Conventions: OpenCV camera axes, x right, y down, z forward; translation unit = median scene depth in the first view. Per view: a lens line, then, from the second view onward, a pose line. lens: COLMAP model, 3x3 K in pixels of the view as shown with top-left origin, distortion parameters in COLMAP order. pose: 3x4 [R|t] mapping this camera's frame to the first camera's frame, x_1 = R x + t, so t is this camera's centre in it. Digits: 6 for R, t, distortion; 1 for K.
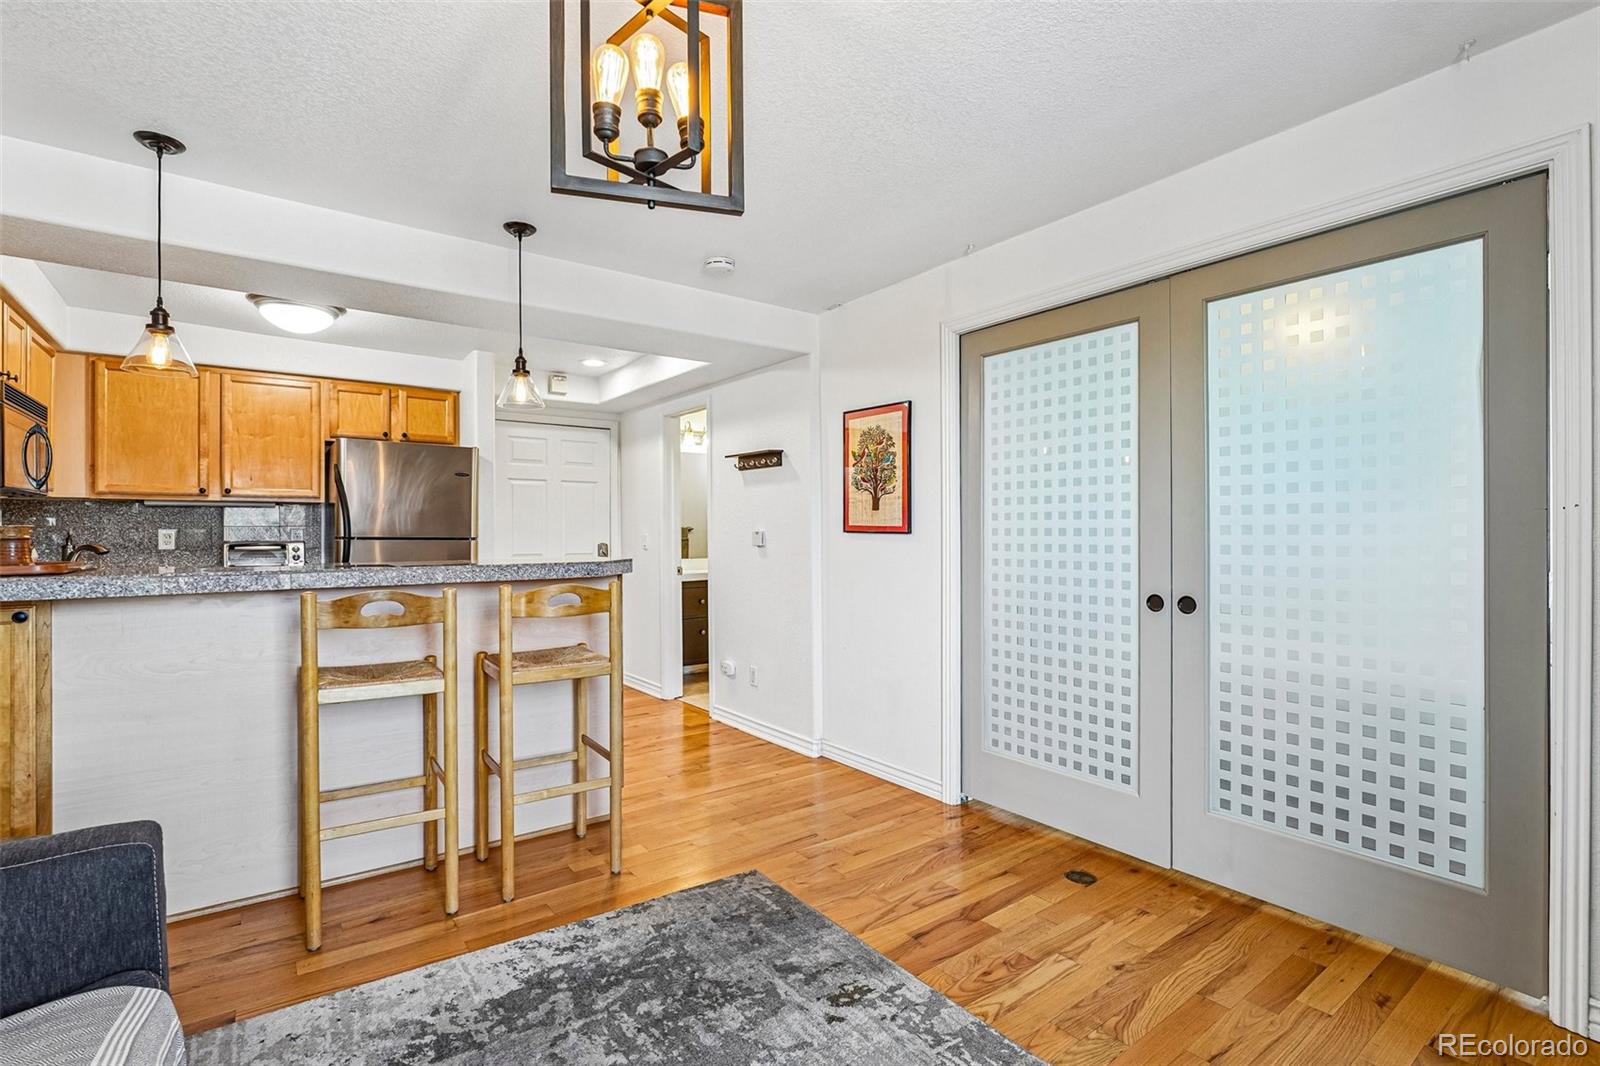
lens RADIAL K [[738.1, 0, 783.9], [0, 738.1, 530.7], [0, 0, 1]] dist [-0.013962, 0.003118]
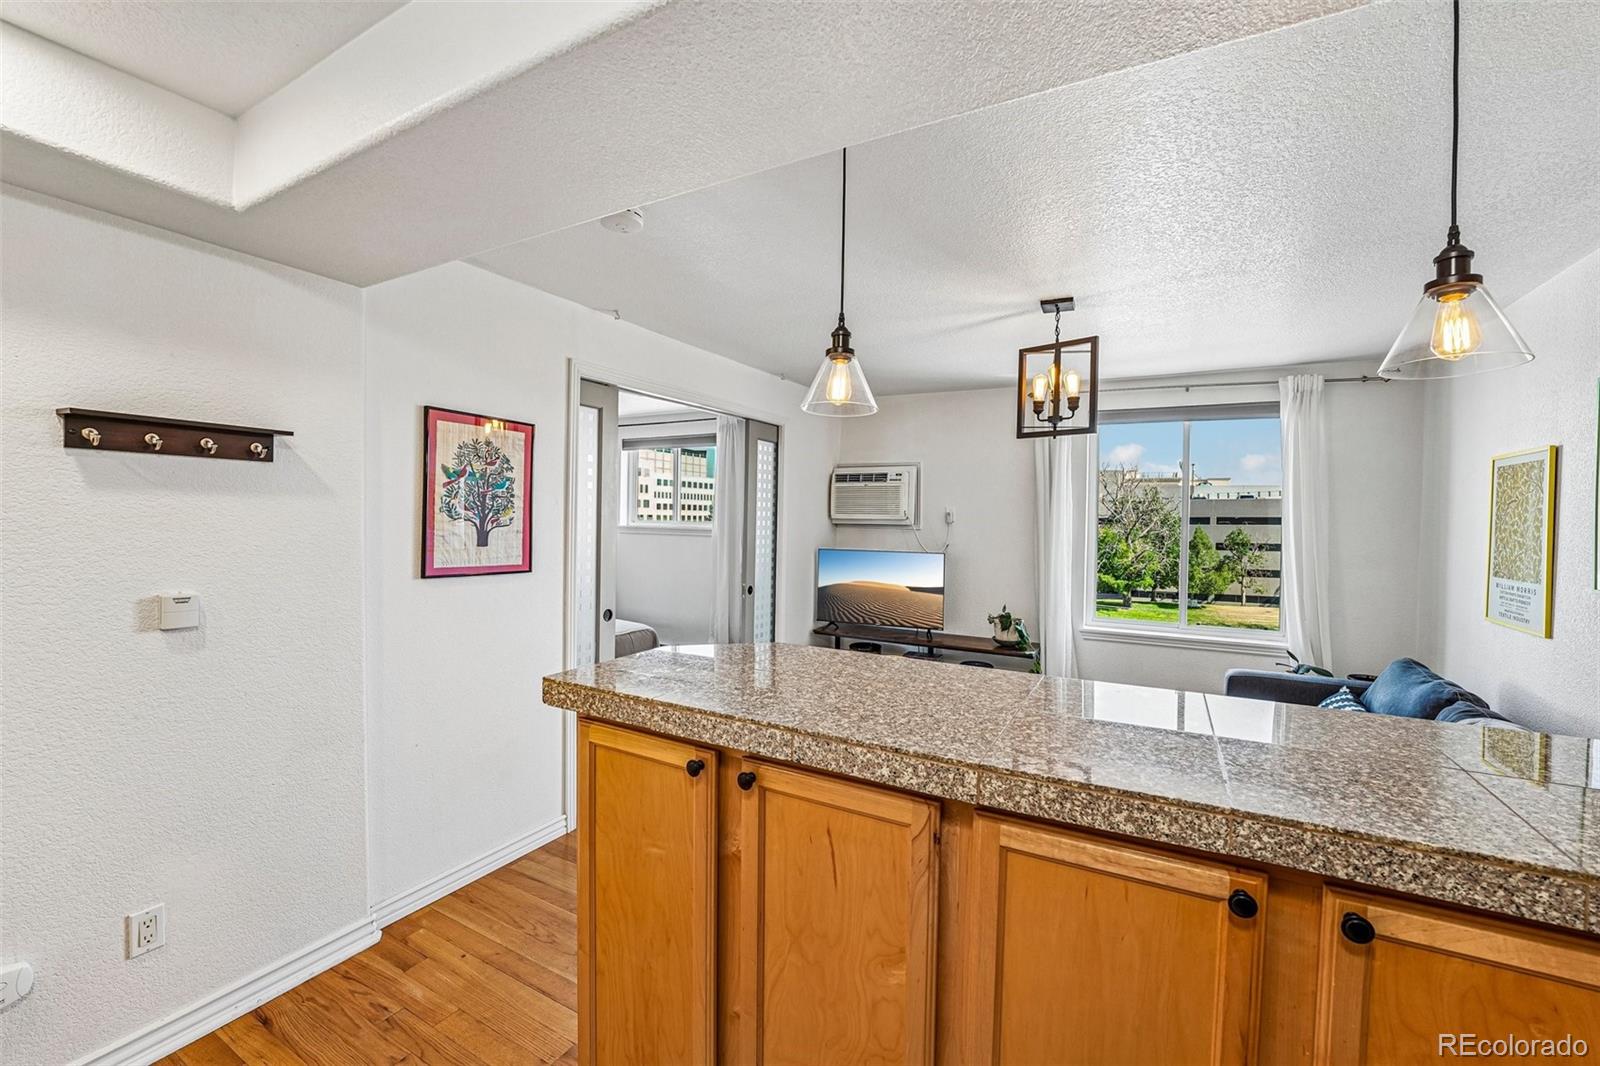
lens RADIAL K [[673.1, 0, 786.1], [0, 673.1, 522.7], [0, 0, 1]] dist [-0.024807, 0.003901]
pose [[-0.403020, -0.010508, 0.915131, -0.684194], [-0.015828, 0.999865, 0.004510, -0.063359], [-0.915054, -0.012667, -0.403132, 1.018899]]
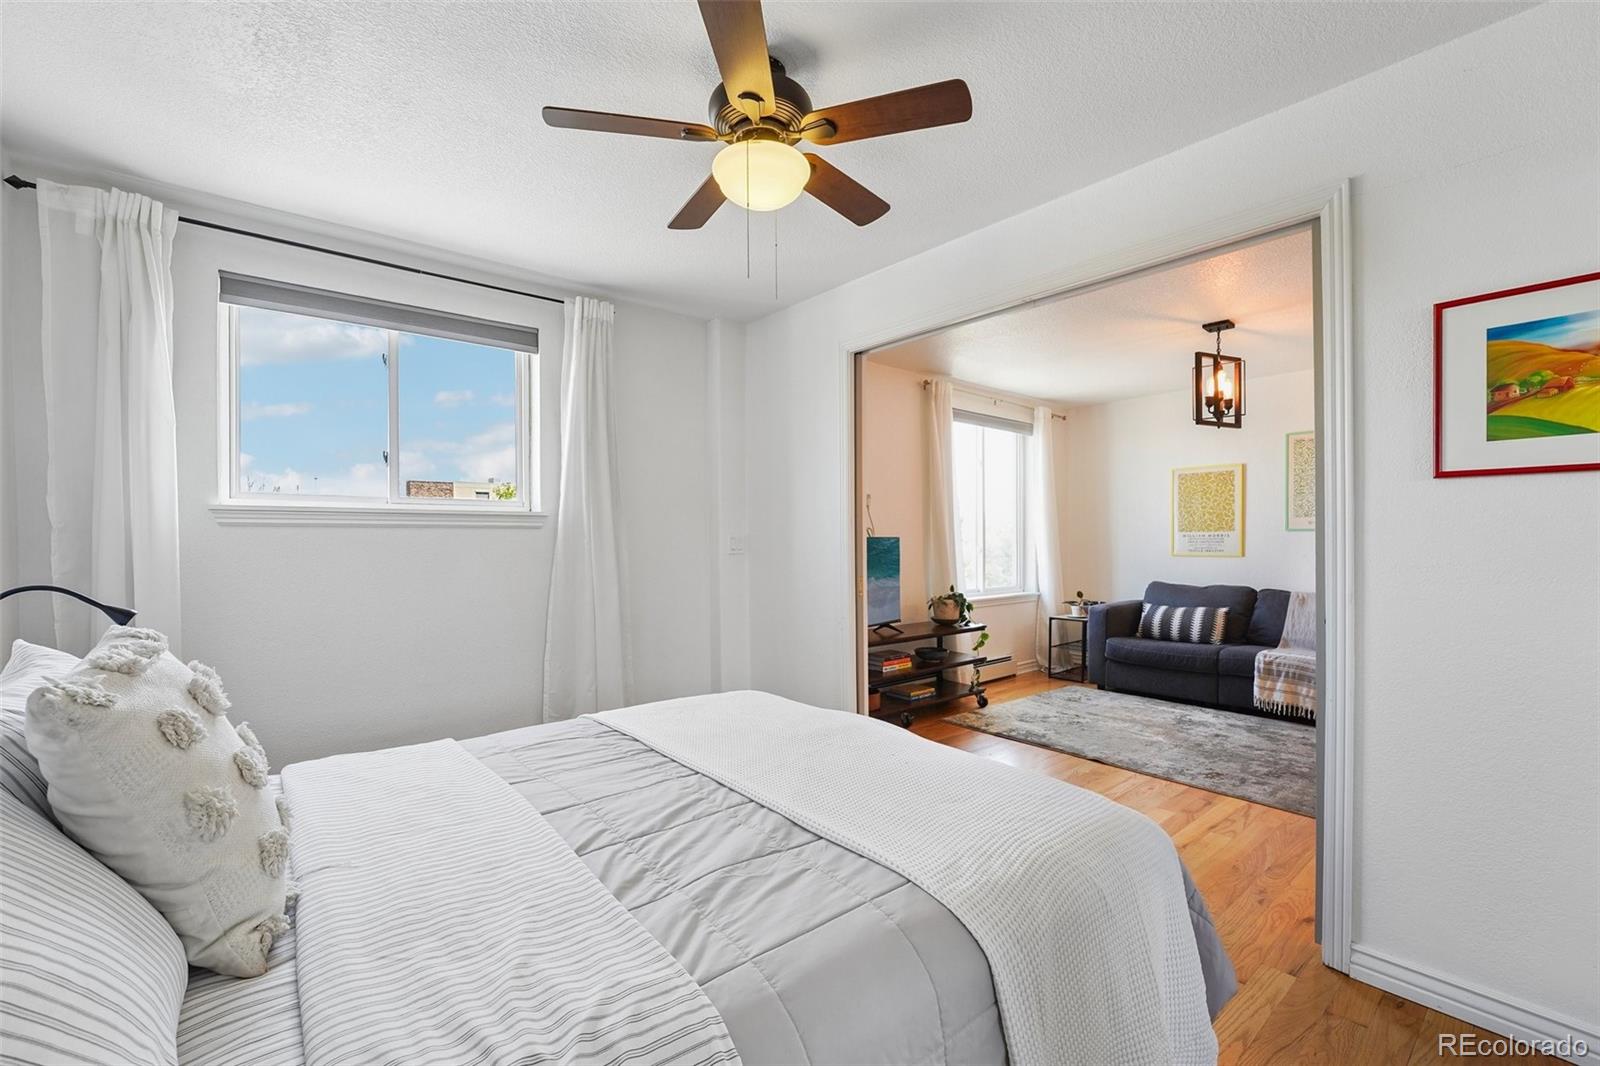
lens RADIAL K [[673.1, 0, 799.7], [0, 673.1, 549.9], [0, 0, 1]] dist [-0.024807, 0.003901]
pose [[-0.998544, 0.012447, -0.052496, 0.669180], [0.011808, 0.999853, 0.012468, 0.006306], [0.052644, 0.011830, -0.998543, 1.429120]]
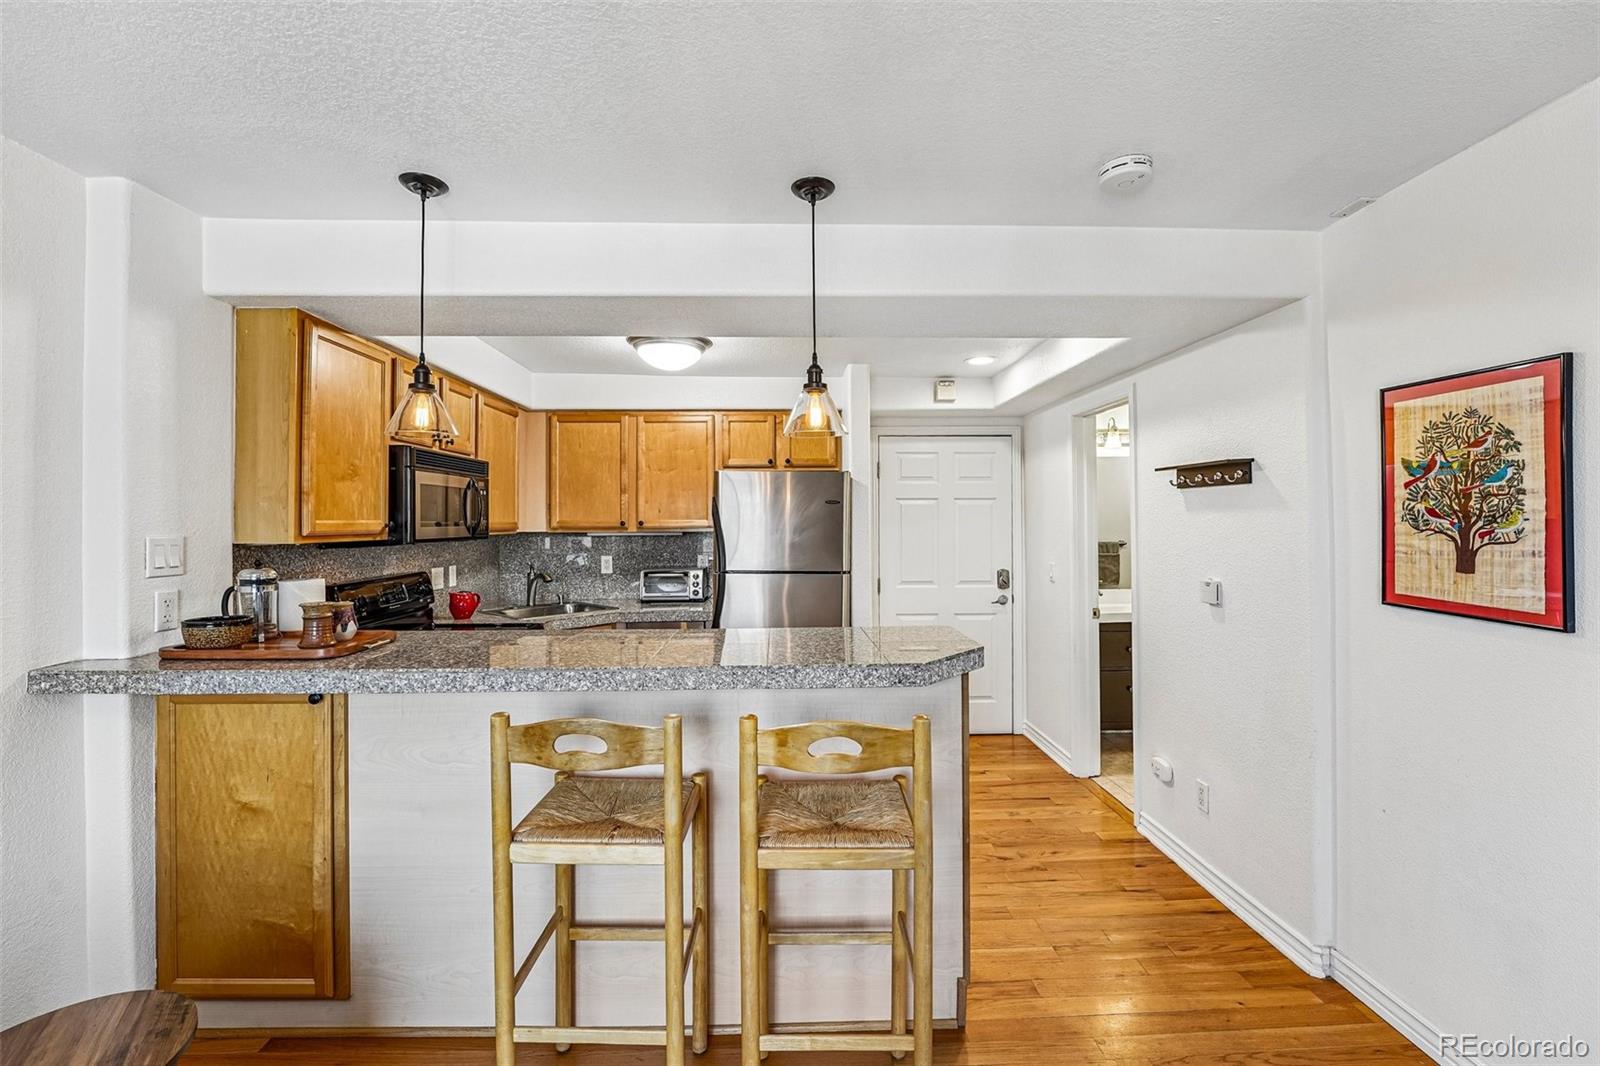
lens RADIAL K [[673.1, 0, 799.1], [0, 673.1, 516.5], [0, 0, 1]] dist [-0.024807, 0.003901]
pose [[0.826218, -0.006774, -0.563310, -0.001577], [0.004443, 0.999975, -0.005507, -0.068709], [0.563333, 0.002047, 0.826228, 0.364387]]
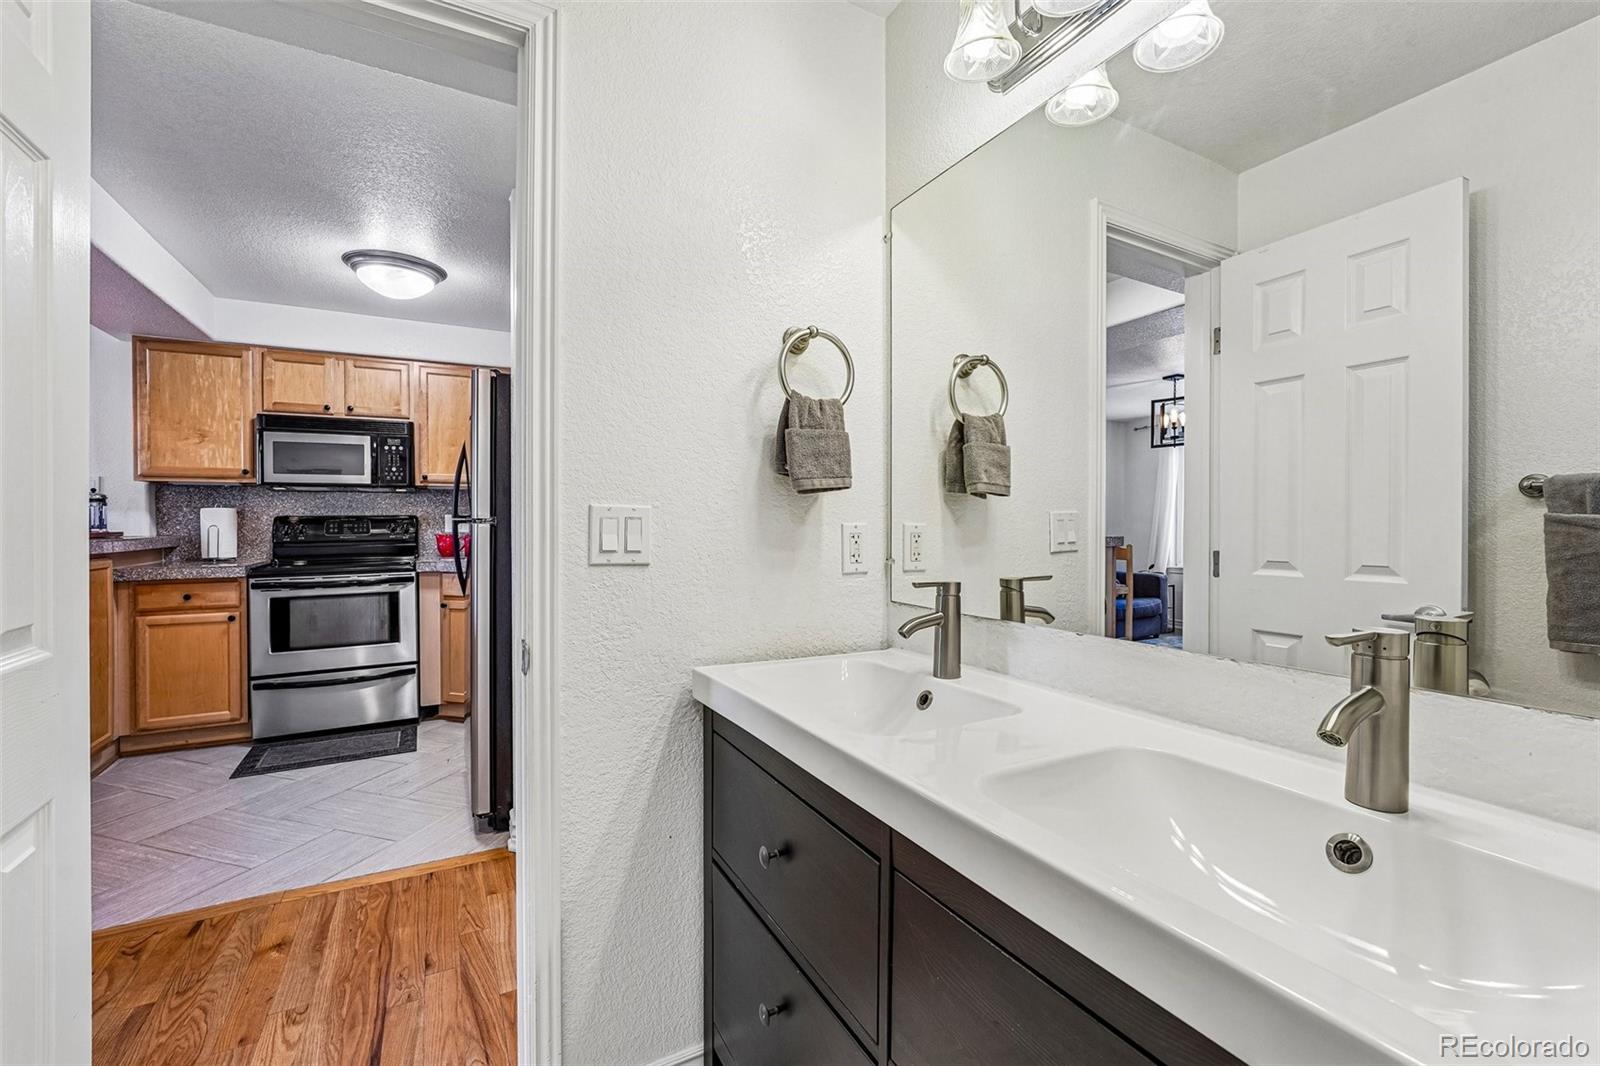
lens RADIAL K [[673.1, 0, 815.9], [0, 673.1, 524.5], [0, 0, 1]] dist [-0.024807, 0.003901]
pose [[-0.129576, 0.008308, -0.991535, 0.115657], [0.005869, 0.999954, 0.007611, 0.014826], [0.991552, -0.004833, -0.129619, 1.743815]]
